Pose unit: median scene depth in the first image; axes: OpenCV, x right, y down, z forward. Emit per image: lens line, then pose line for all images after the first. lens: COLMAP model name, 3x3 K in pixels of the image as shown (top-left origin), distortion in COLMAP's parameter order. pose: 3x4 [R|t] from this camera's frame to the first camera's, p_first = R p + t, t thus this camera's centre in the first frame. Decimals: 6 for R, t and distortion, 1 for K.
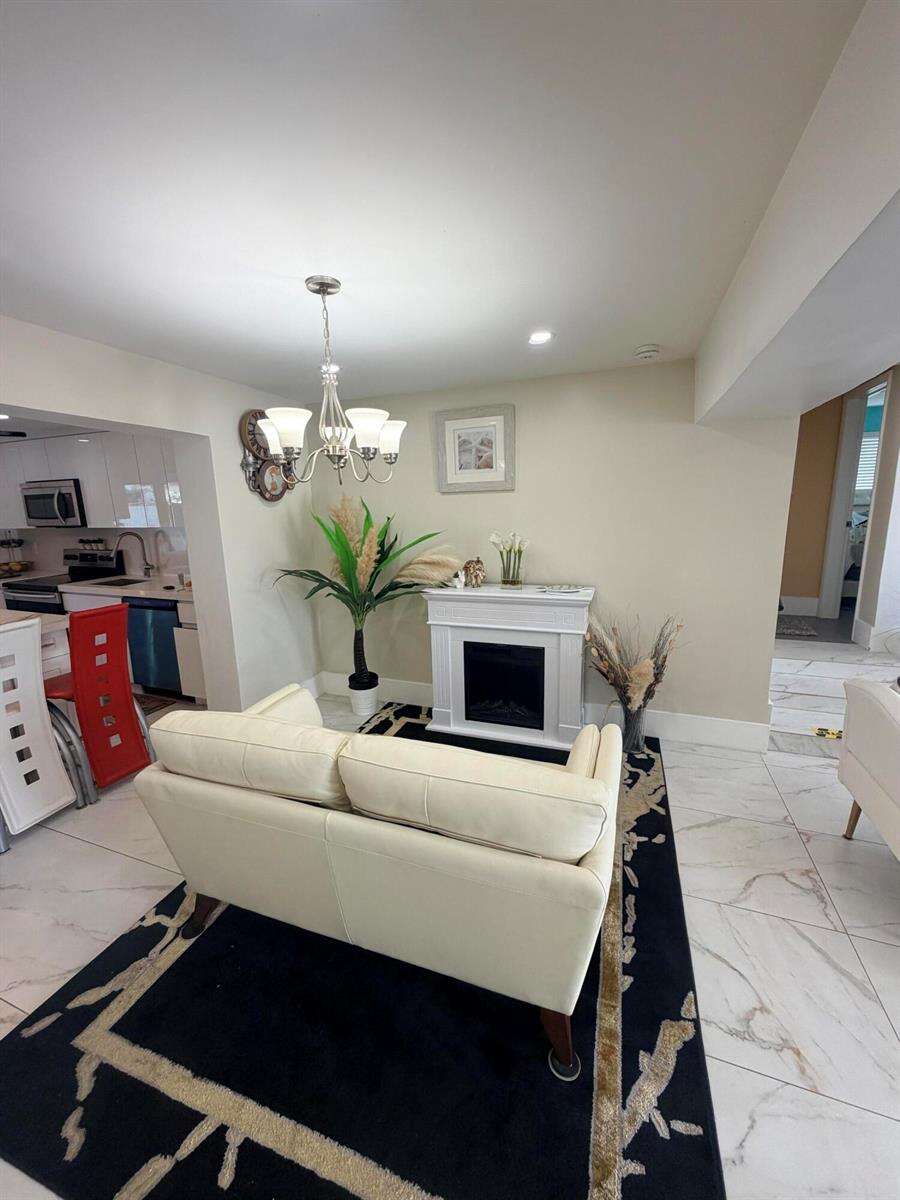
lens RADIAL K [[482.3, 0, 456.2], [0, 482.3, 601.9], [0, 0, 1]] dist [0.002404, 0.000157]
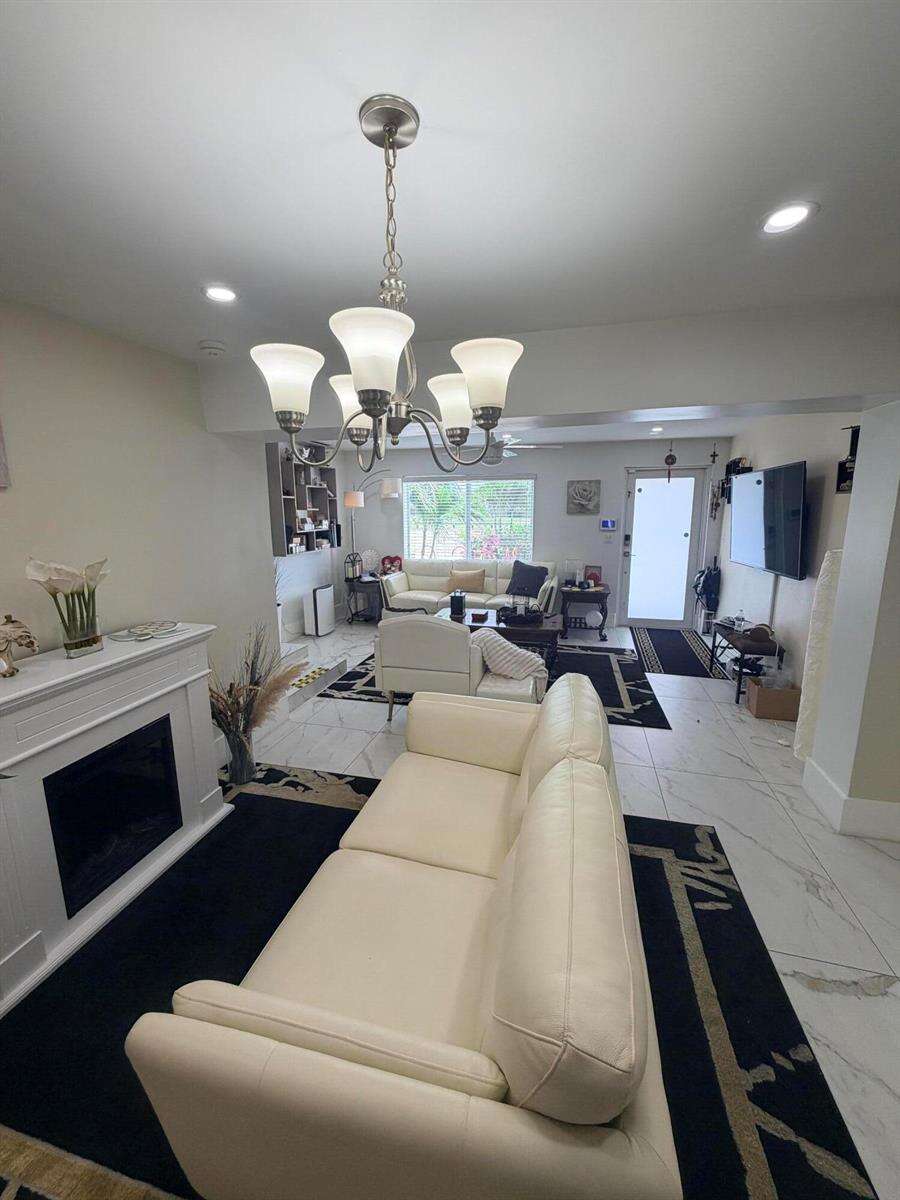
lens RADIAL K [[482.3, 0, 456.9], [0, 482.3, 603.2], [0, 0, 1]] dist [0.002404, 0.000157]
pose [[-0.127469, -0.169206, 0.977303, -1.380405], [0.201929, 0.960277, 0.192596, -0.145294], [-0.971070, 0.221895, -0.088238, 0.900853]]
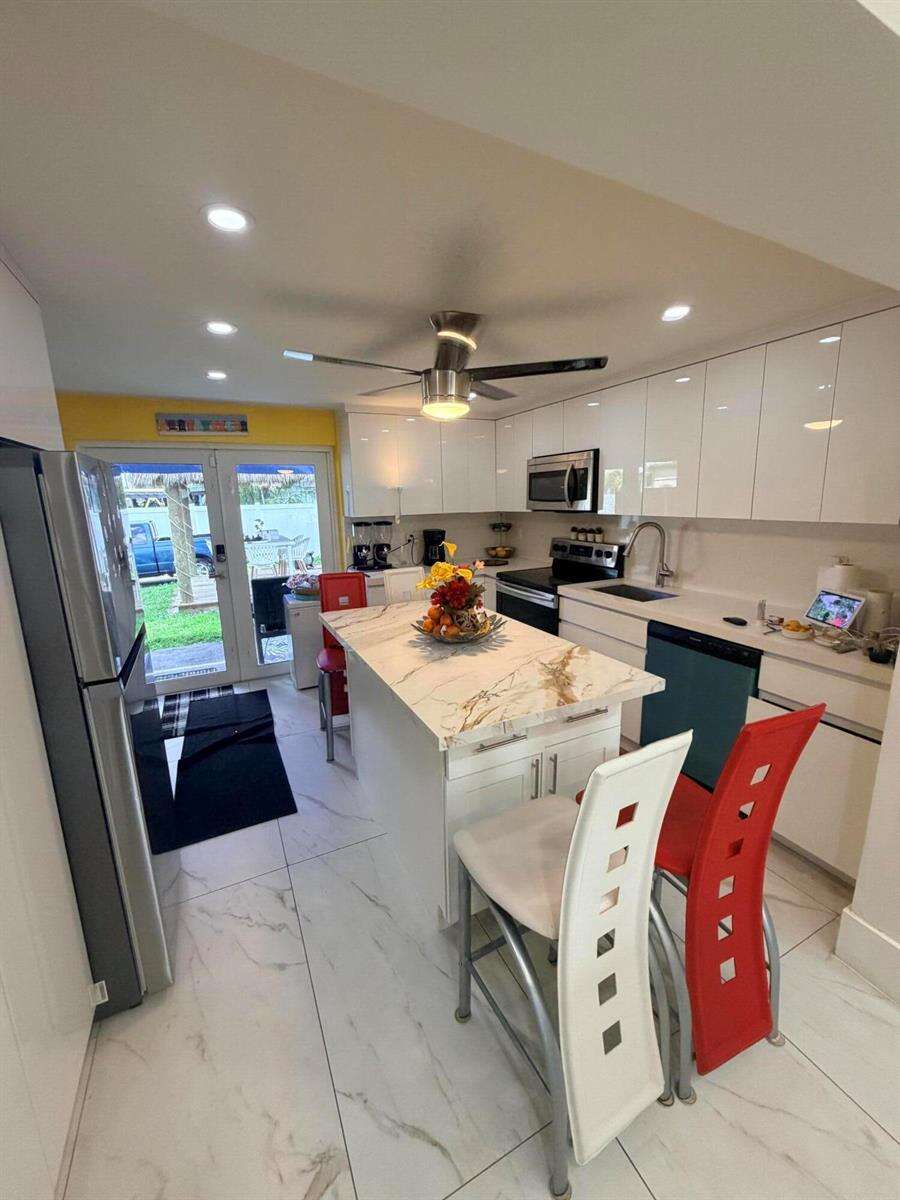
lens RADIAL K [[482.3, 0, 459.2], [0, 482.3, 602.0], [0, 0, 1]] dist [0.002404, 0.000157]
pose [[0.746262, 0.155152, -0.647318, -0.418929], [-0.135924, 0.987485, 0.079984, -0.048464], [0.651626, 0.028298, 0.758012, 0.291561]]
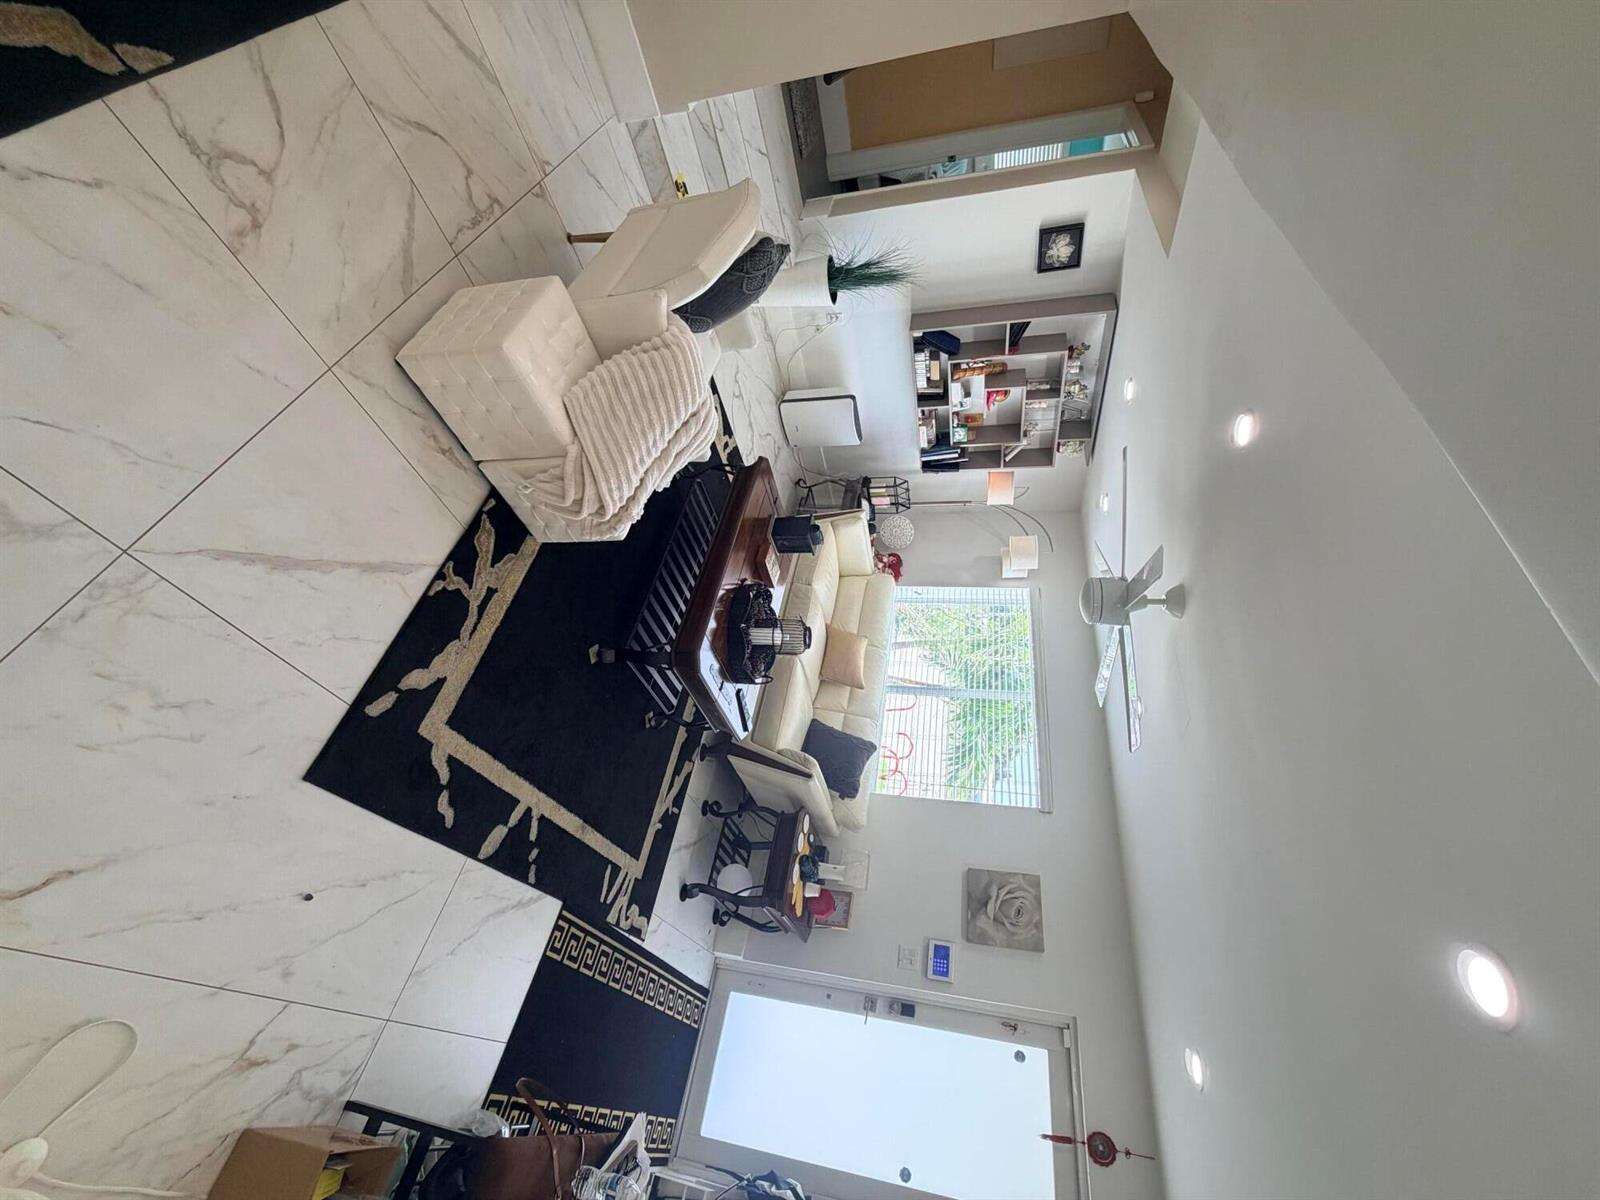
lens RADIAL K [[643.1, 0, 796.2], [0, 643.1, 598.7], [0, 0, 1]] dist [0.002404, 0.000157]
pose [[0.233458, 0.290640, 0.927915, -0.834391], [-0.967327, 0.166456, 0.191236, -0.033773], [-0.098876, -0.942242, 0.320004, 0.347298]]
